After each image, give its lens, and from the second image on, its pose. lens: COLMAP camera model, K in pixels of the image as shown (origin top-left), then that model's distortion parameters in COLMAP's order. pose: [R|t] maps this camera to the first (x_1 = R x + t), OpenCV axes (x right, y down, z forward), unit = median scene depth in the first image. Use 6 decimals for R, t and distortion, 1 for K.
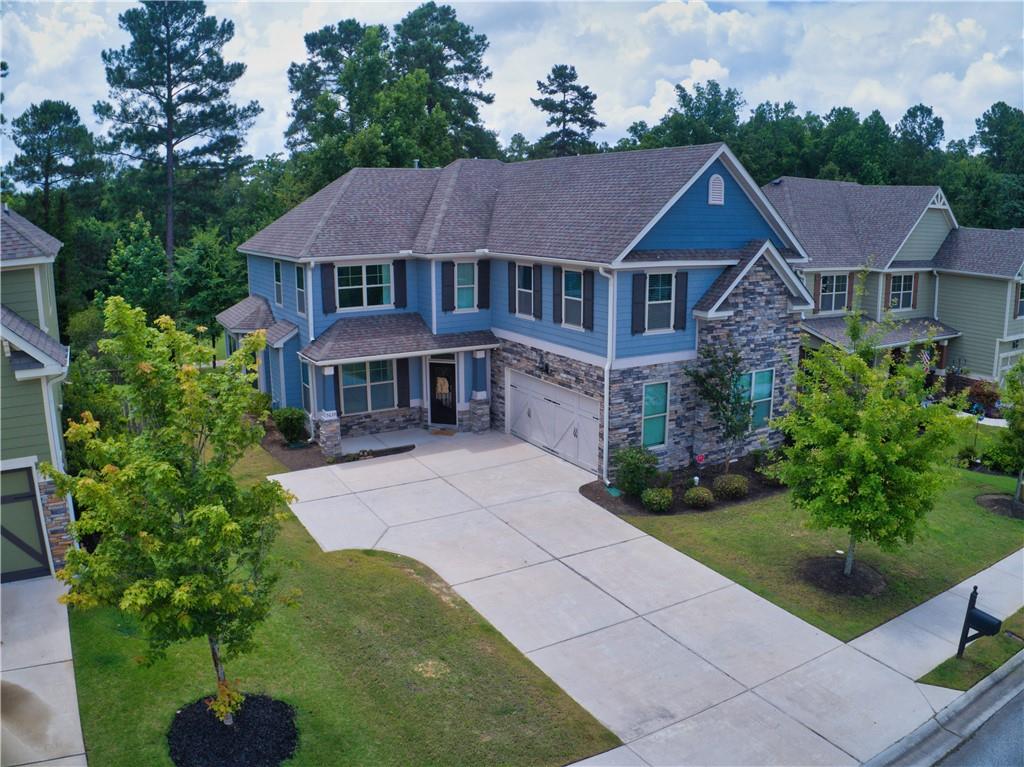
lens RADIAL K [[773.9, 0, 512.0], [0, 773.9, 383.5], [0, 0, 1]] dist [-0.197396, 0.006149]
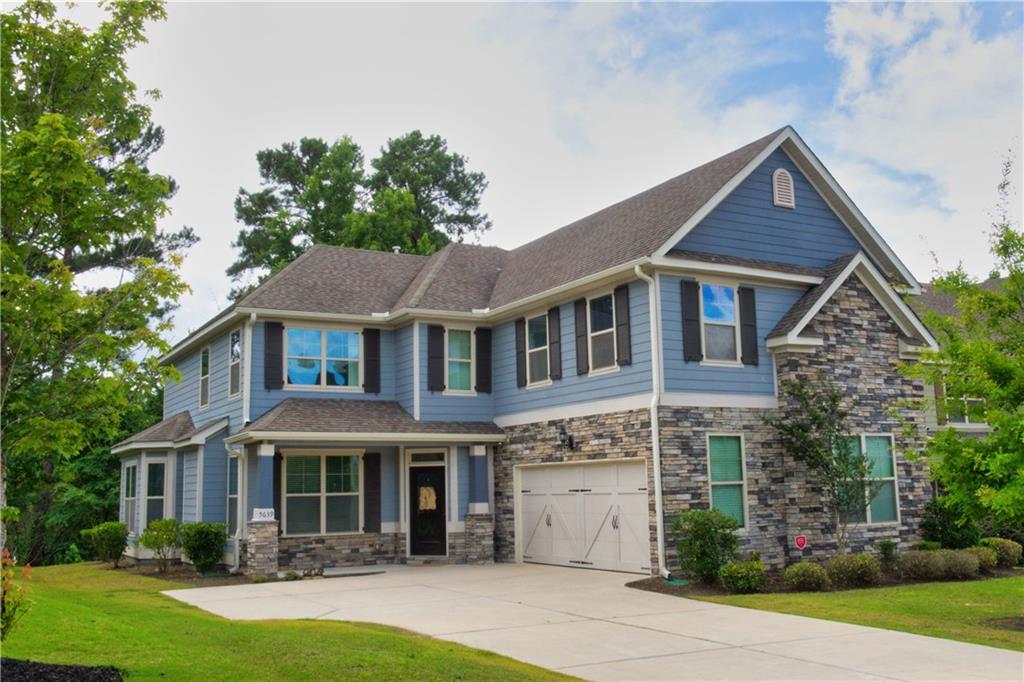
lens RADIAL K [[995.3, 0, 525.3], [0, 995.3, 343.7], [0, 0, 1]] dist [0.011865, 0.010095]
pose [[0.999769, -0.020592, 0.006233, -0.001709], [0.021468, 0.935830, -0.351798, 0.227000], [0.001411, 0.351850, 0.936055, 0.094395]]
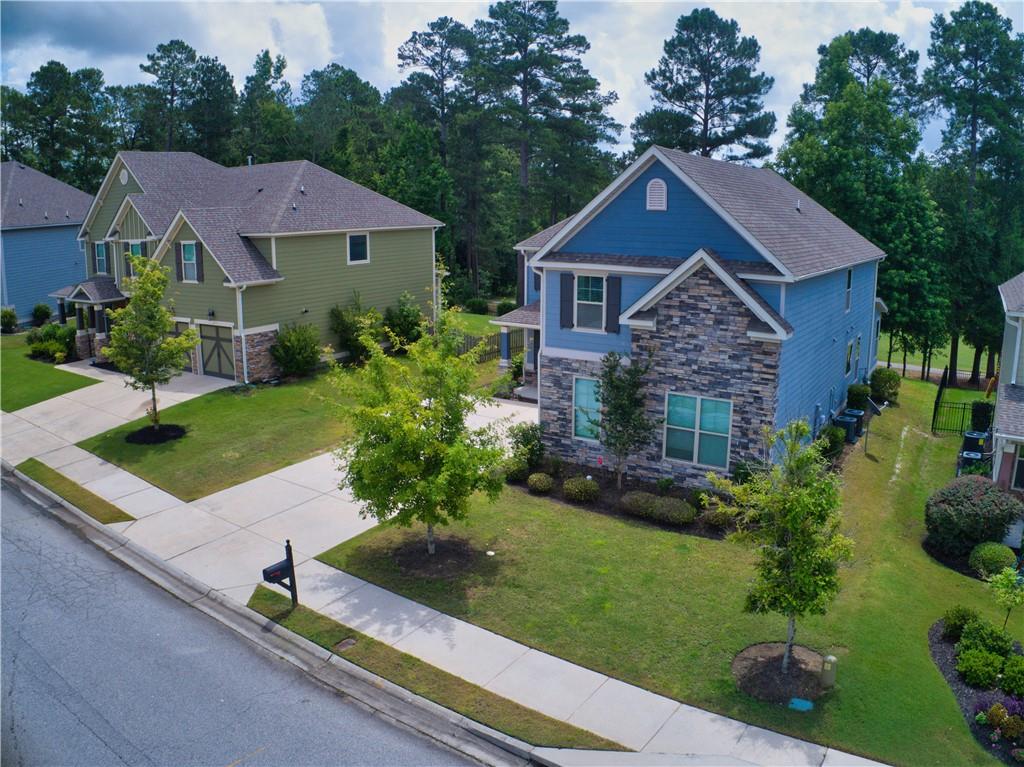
lens RADIAL K [[773.9, 0, 512.0], [0, 773.9, 383.5], [0, 0, 1]] dist [-0.197396, 0.006149]
pose [[0.433028, 0.200985, -0.878688, 1.012981], [-0.199115, 0.972071, 0.124218, -0.099288], [0.879113, 0.121170, 0.460953, 0.390403]]
